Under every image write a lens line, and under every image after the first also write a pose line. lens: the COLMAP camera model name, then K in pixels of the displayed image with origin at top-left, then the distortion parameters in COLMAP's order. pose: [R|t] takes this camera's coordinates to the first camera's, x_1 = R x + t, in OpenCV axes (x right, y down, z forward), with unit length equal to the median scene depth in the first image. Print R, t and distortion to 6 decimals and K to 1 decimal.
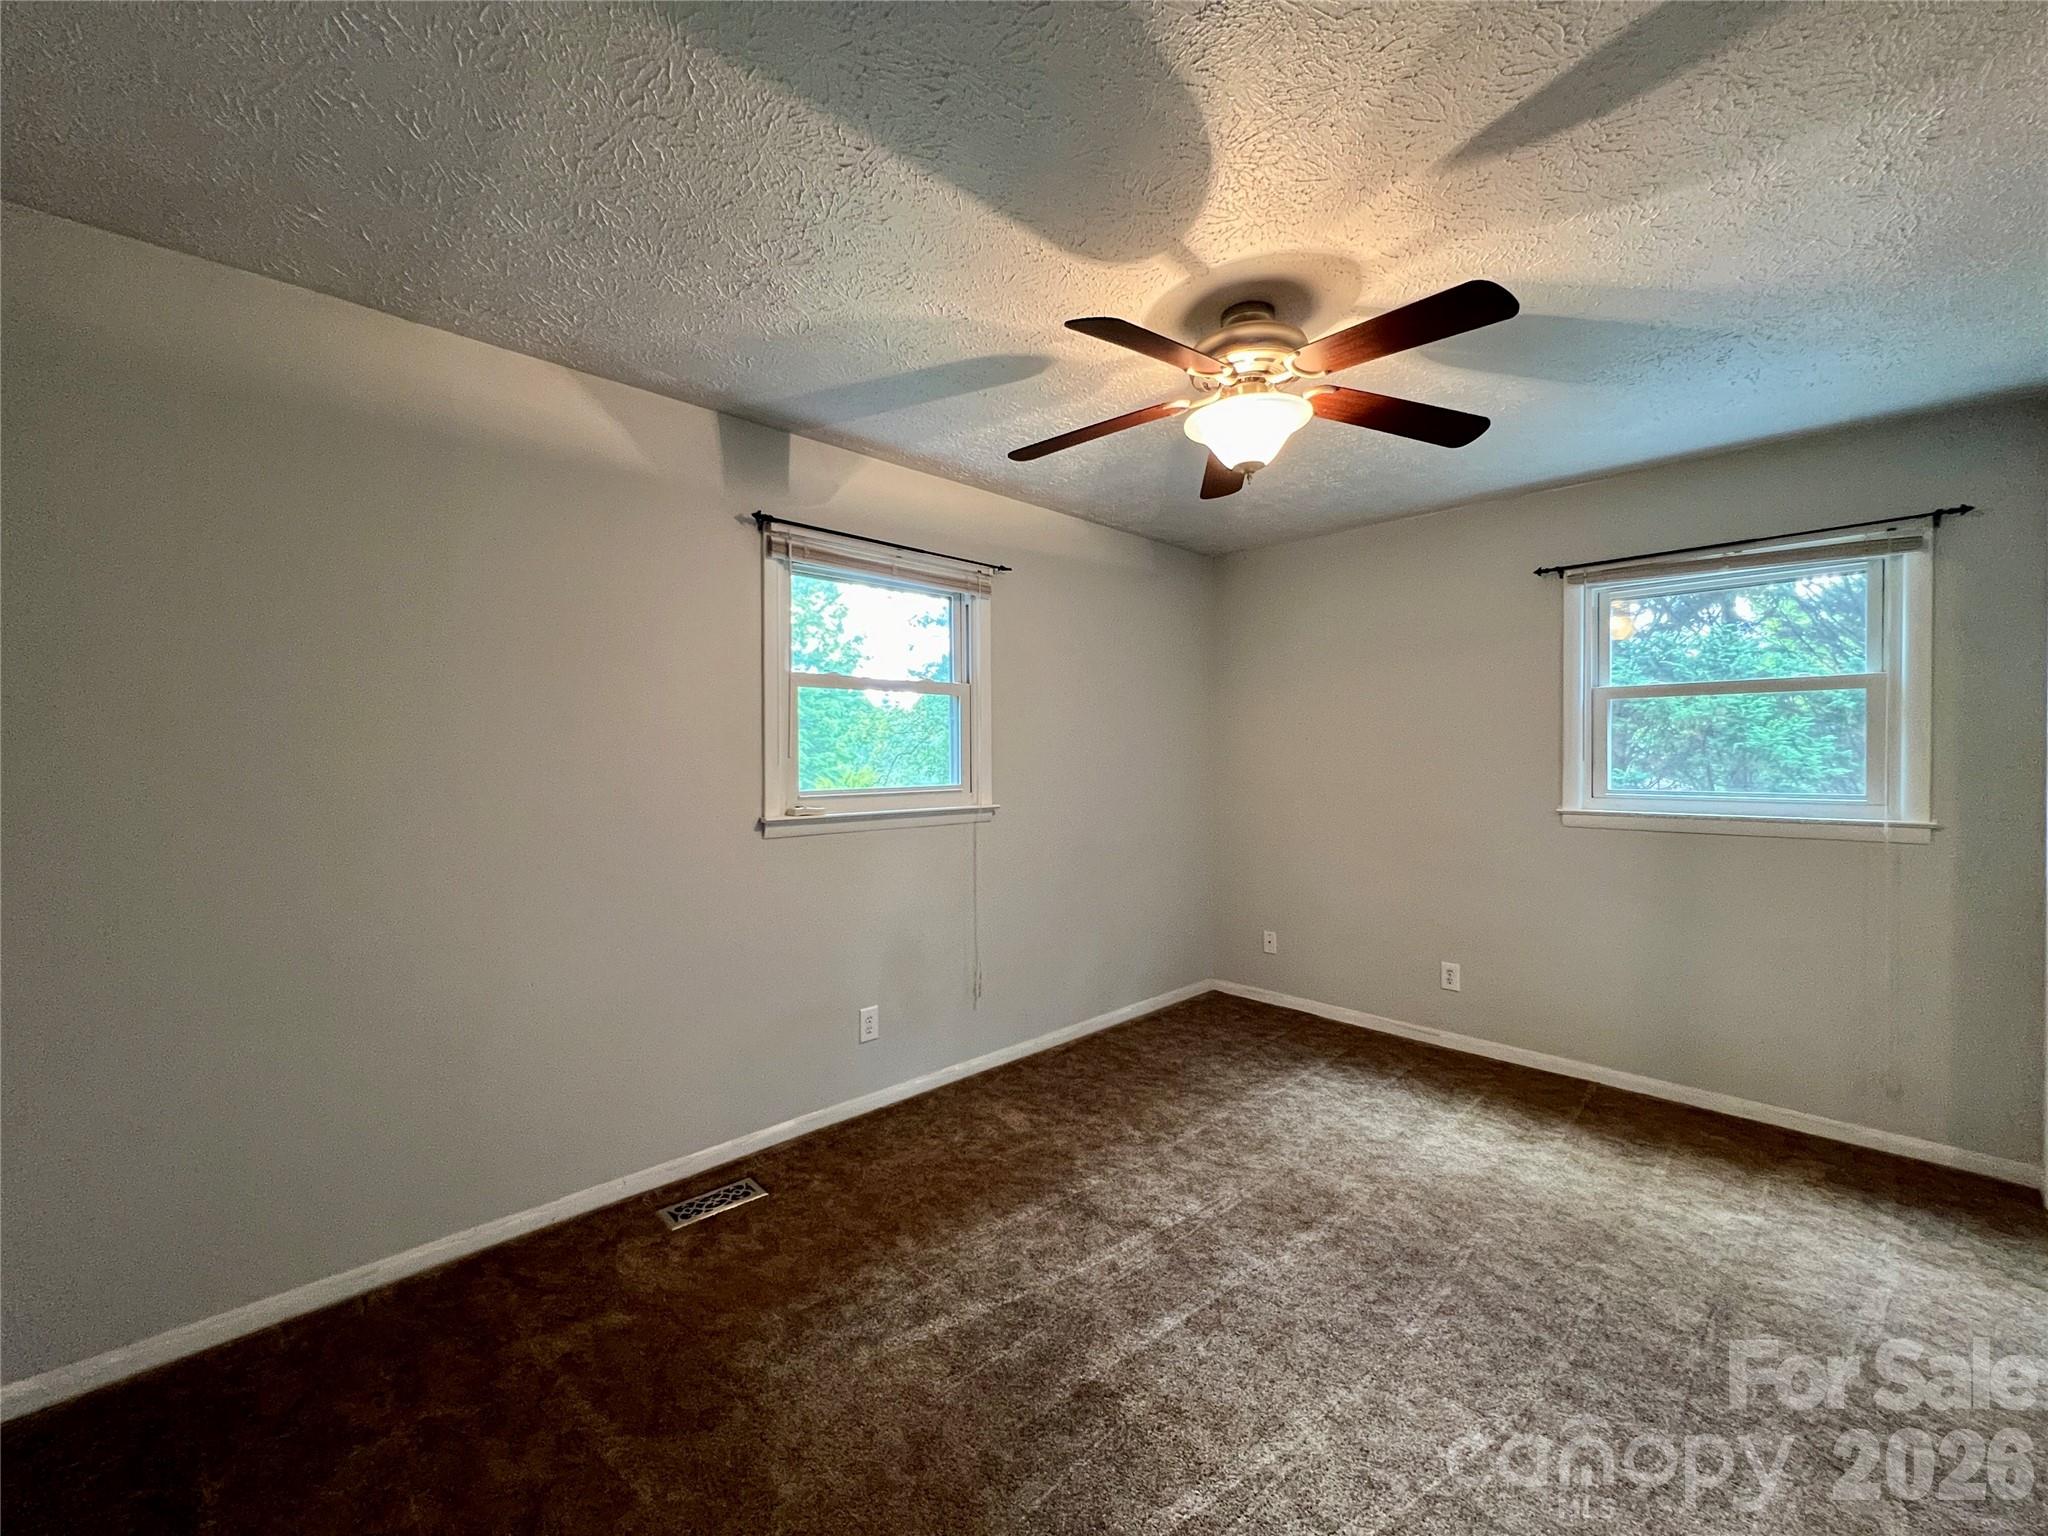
lens RADIAL K [[820.1, 0, 1022.7], [0, 820.1, 768.1], [0, 0, 1]] dist [0.002547, 0.001053]
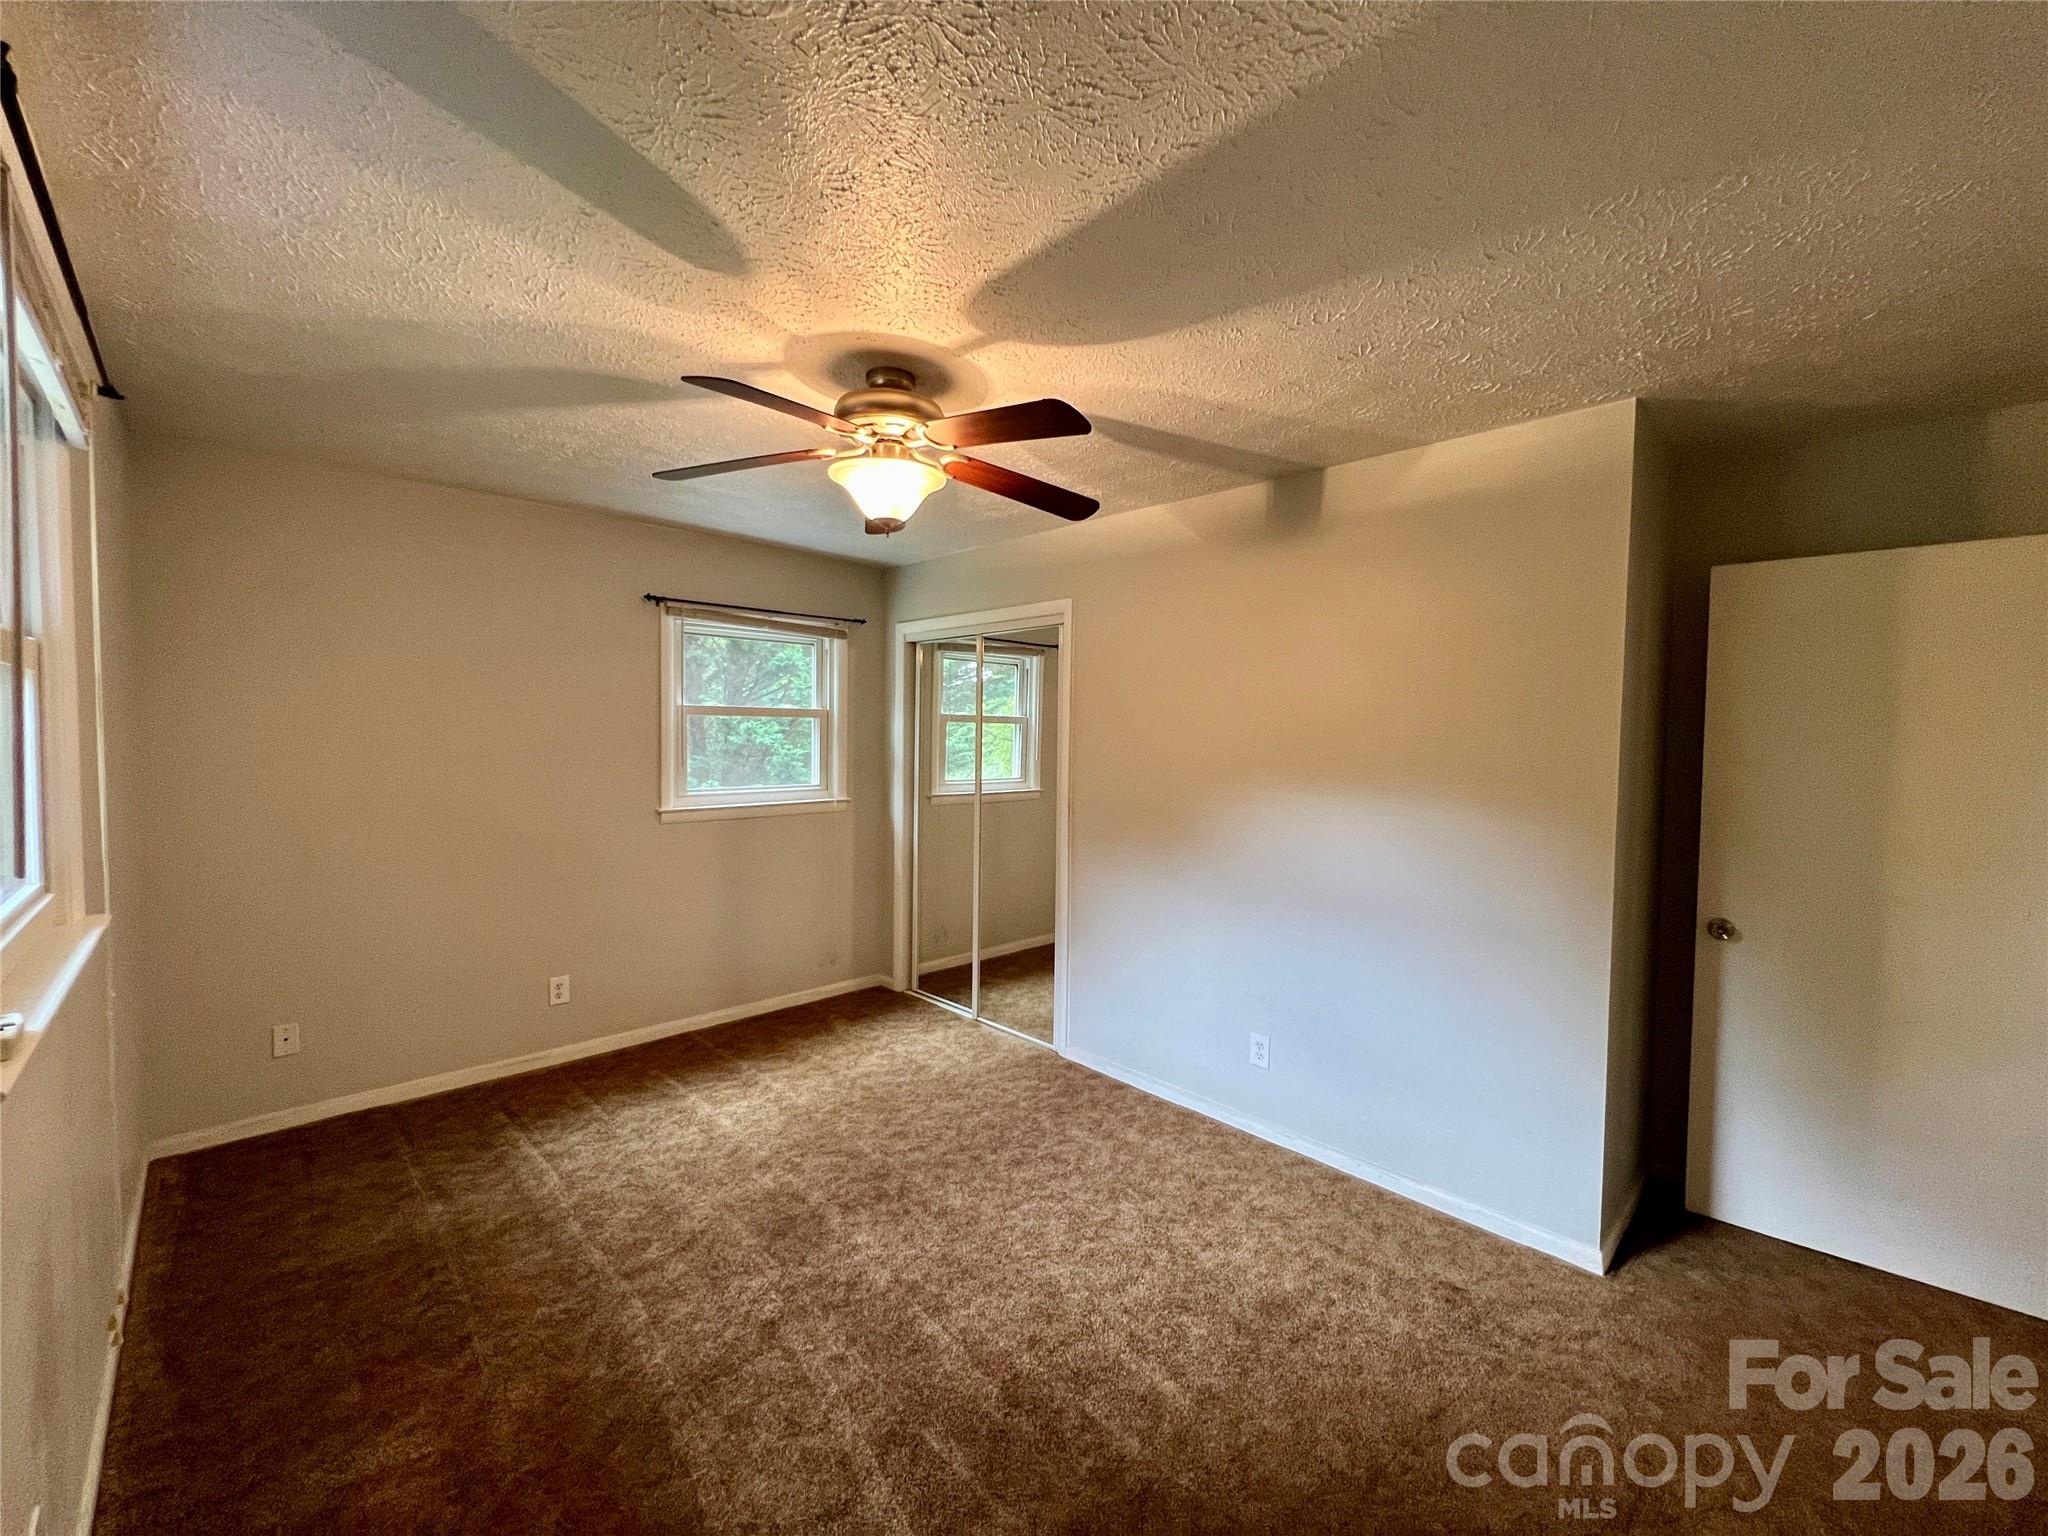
lens RADIAL K [[820.1, 0, 1020.5], [0, 820.1, 768.1], [0, 0, 1]] dist [0.002547, 0.001053]
pose [[0.001711, -0.041547, 0.999135, -0.587083], [0.001593, 0.999135, 0.041544, -0.065606], [-0.999997, 0.001520, 0.001776, 0.602249]]
